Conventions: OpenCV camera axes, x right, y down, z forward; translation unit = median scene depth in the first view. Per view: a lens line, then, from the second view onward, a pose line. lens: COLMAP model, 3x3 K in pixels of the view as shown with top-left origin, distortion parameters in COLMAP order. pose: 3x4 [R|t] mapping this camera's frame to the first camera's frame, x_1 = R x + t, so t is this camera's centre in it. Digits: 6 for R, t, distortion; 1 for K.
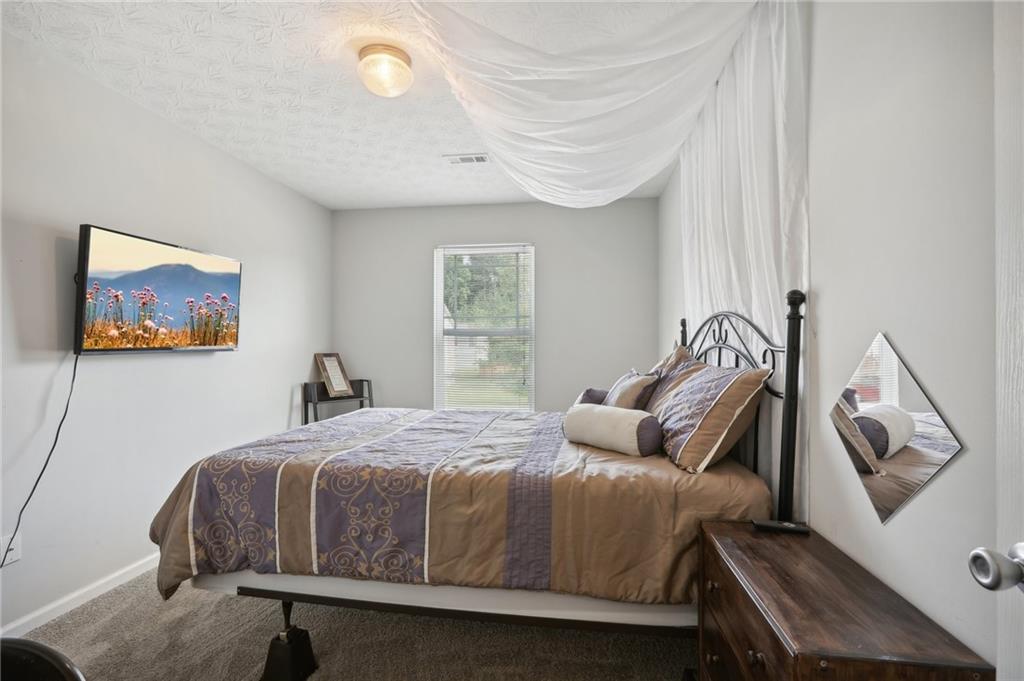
lens RADIAL K [[472.4, 0, 518.4], [0, 472.4, 345.3], [0, 0, 1]] dist [-0.028010, 0.005939]
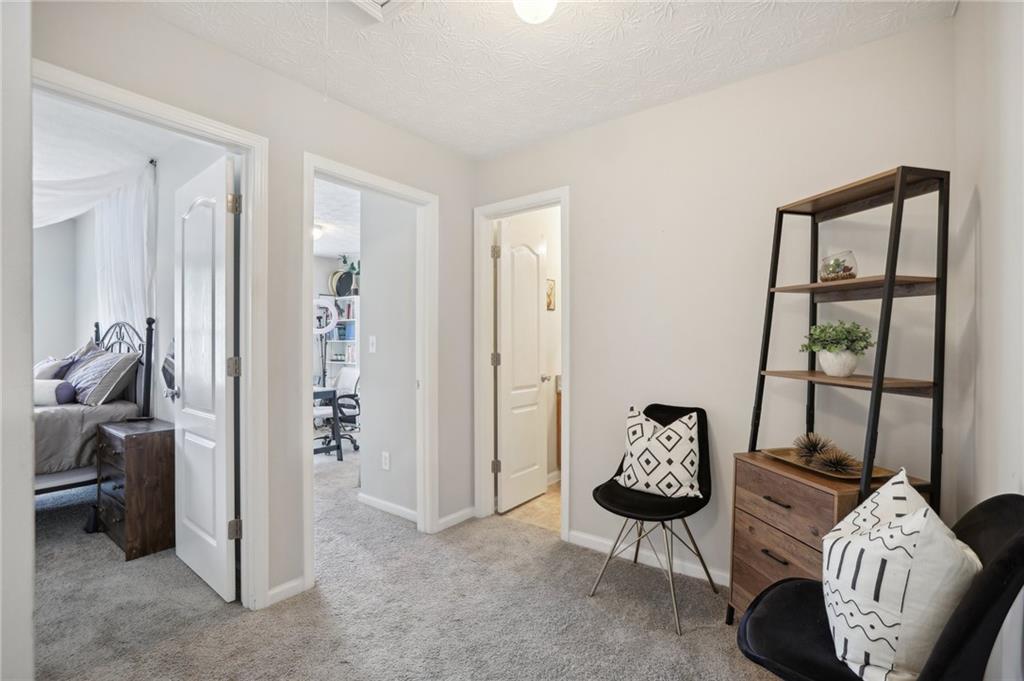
lens RADIAL K [[472.4, 0, 538.2], [0, 472.4, 342.1], [0, 0, 1]] dist [-0.028010, 0.005939]
pose [[0.482067, -0.003256, 0.876128, -0.399926], [-0.003673, 0.999977, 0.005737, -0.015033], [-0.876127, -0.005984, 0.482044, -1.453373]]
